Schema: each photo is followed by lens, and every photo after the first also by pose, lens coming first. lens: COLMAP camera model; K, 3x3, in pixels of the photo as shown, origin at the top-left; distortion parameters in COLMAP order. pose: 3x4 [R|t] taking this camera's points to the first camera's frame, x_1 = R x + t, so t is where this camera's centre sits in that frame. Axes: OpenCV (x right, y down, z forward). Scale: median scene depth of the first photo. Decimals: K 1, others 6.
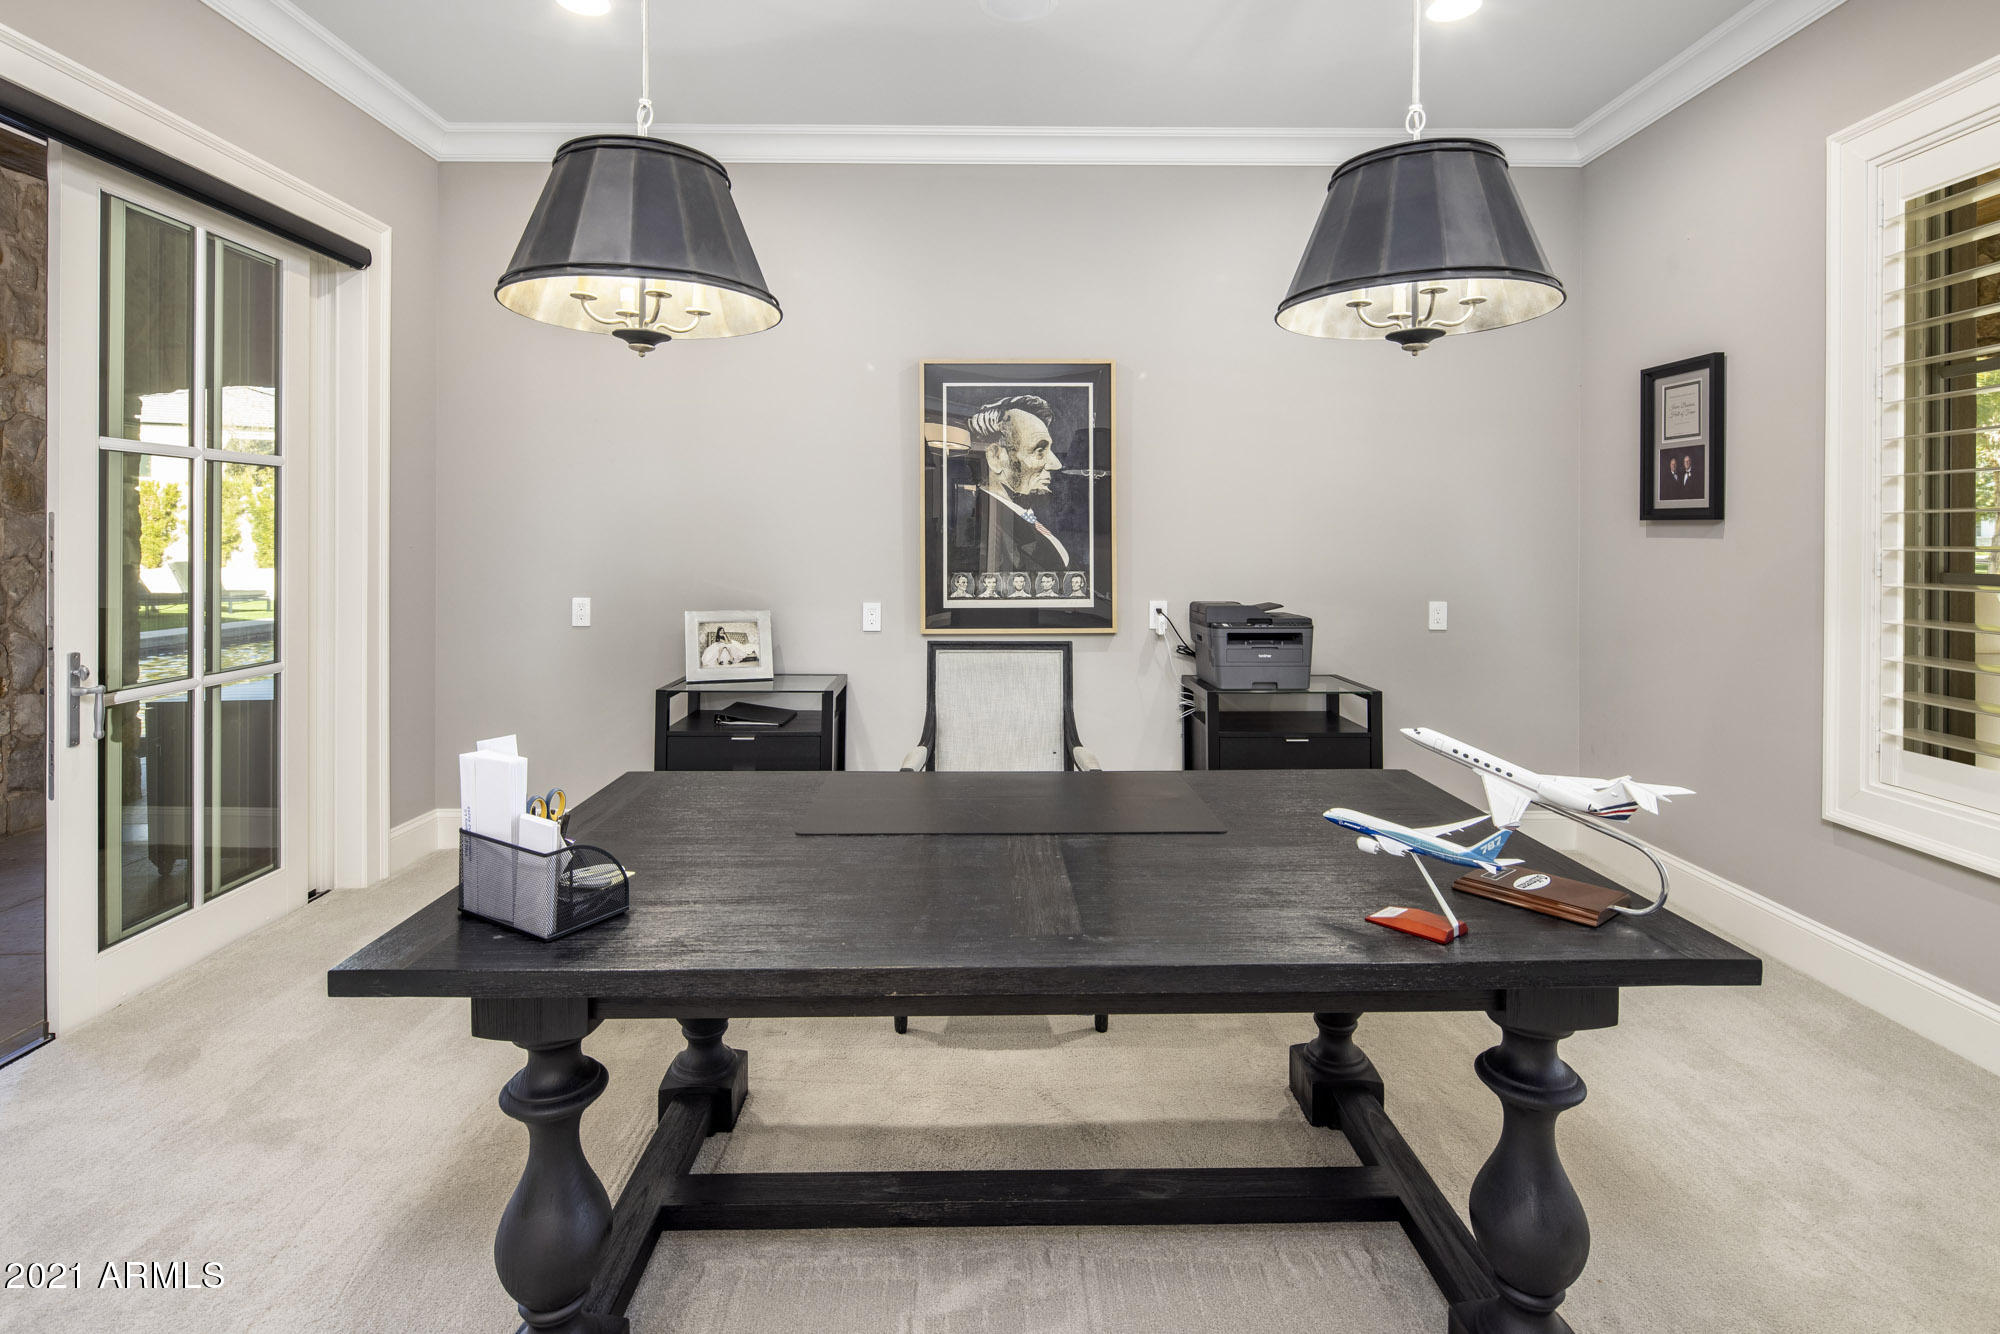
lens RADIAL K [[966.2, 0, 1000.8], [0, 966.2, 536.7], [0, 0, 1]] dist [-0.000940, -0.000406]
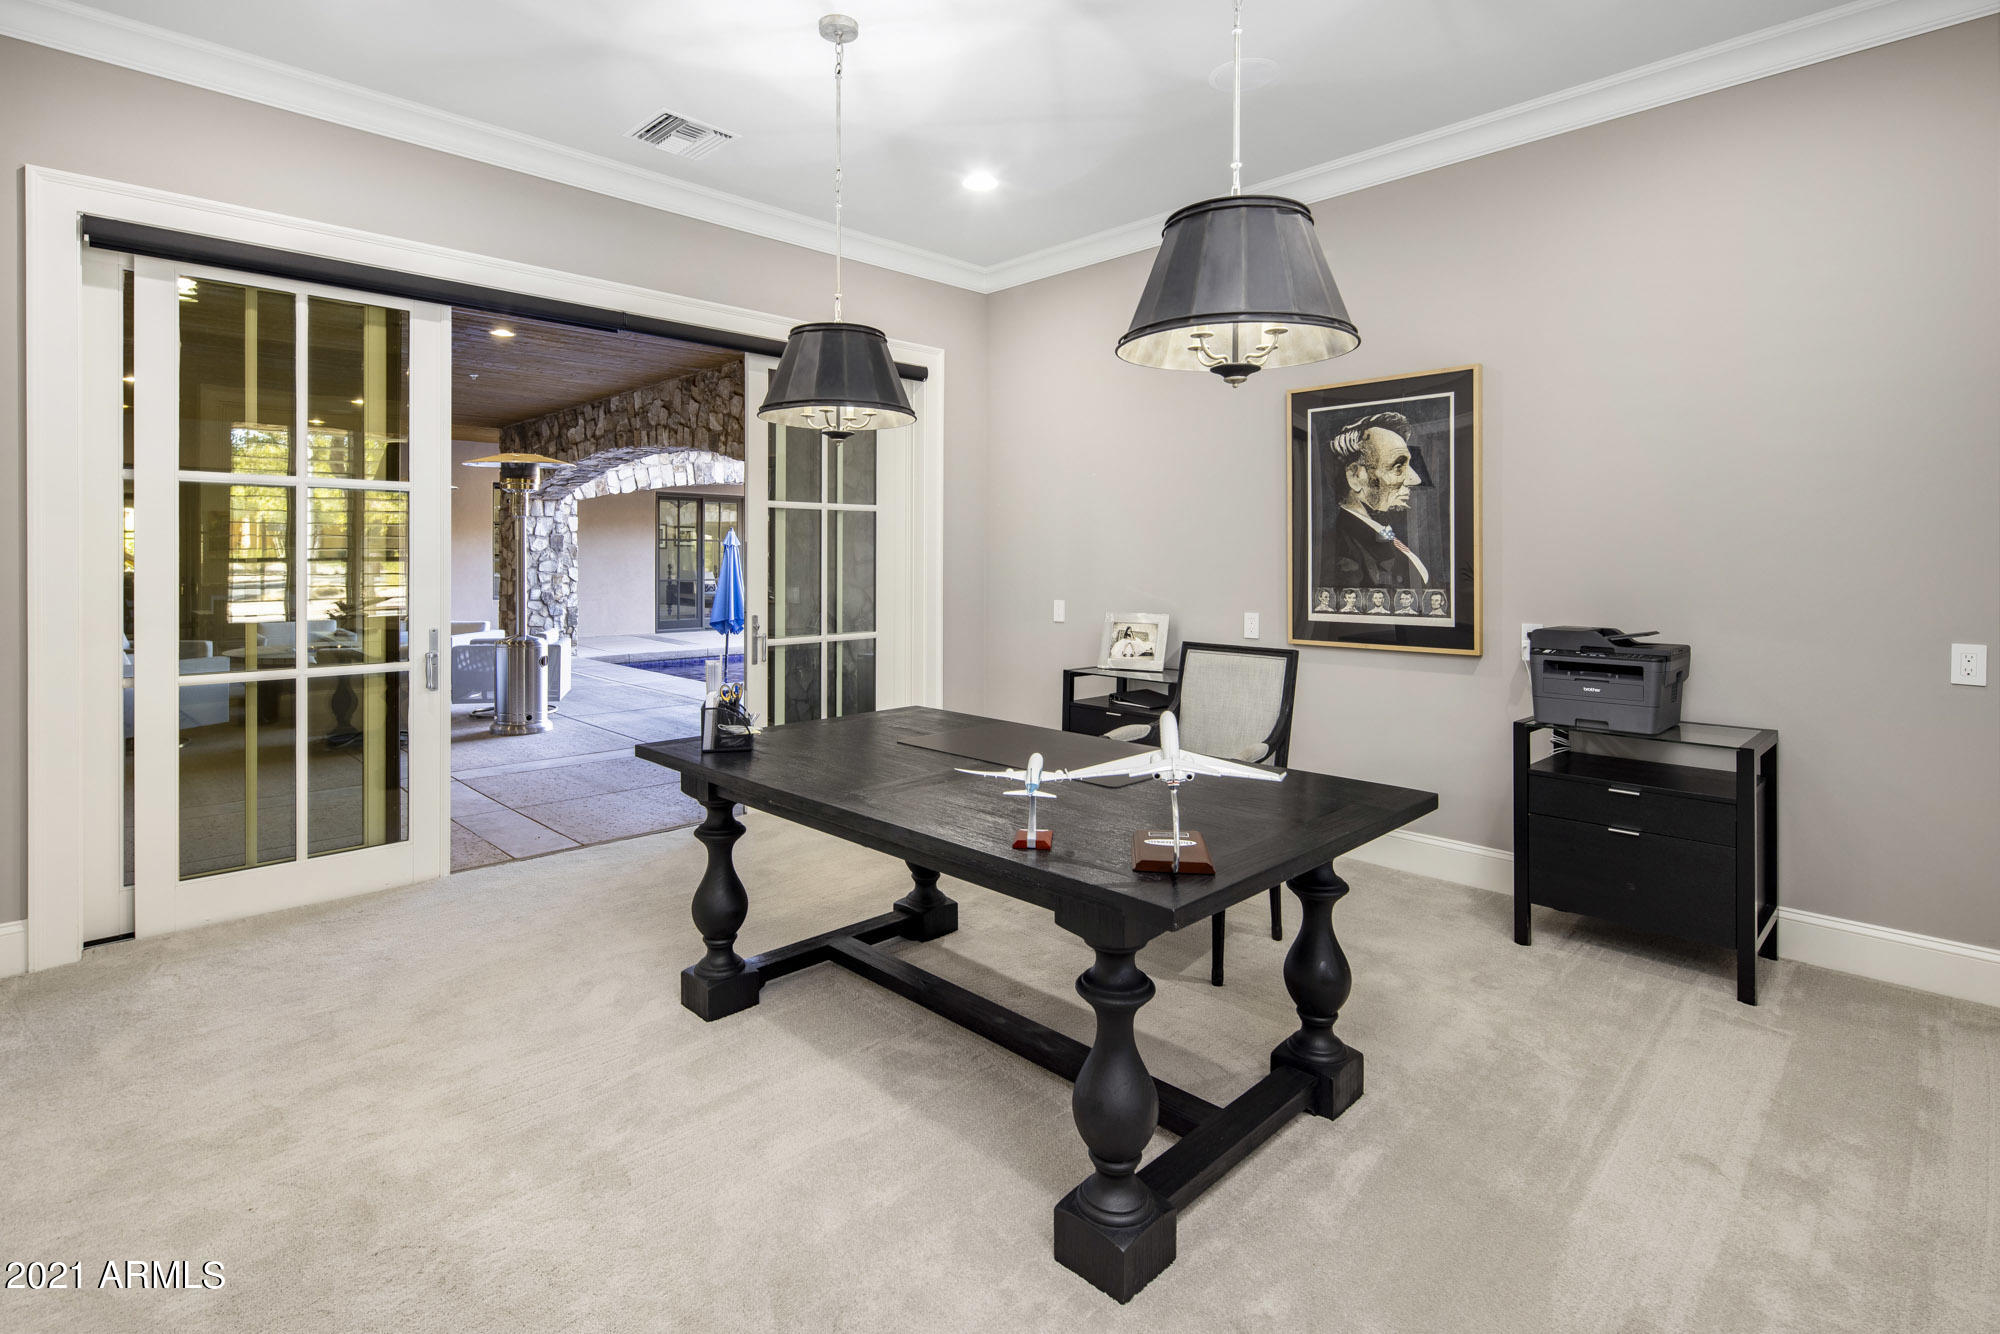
lens RADIAL K [[969.0, 0, 999.7], [0, 969.0, 555.4], [0, 0, 1]] dist [-0.001068, -0.000228]
pose [[0.693113, -0.001881, -0.720826, 0.474875], [0.000667, 0.999998, -0.001968, 0.003905], [0.720828, 0.000883, 0.693113, 0.013651]]
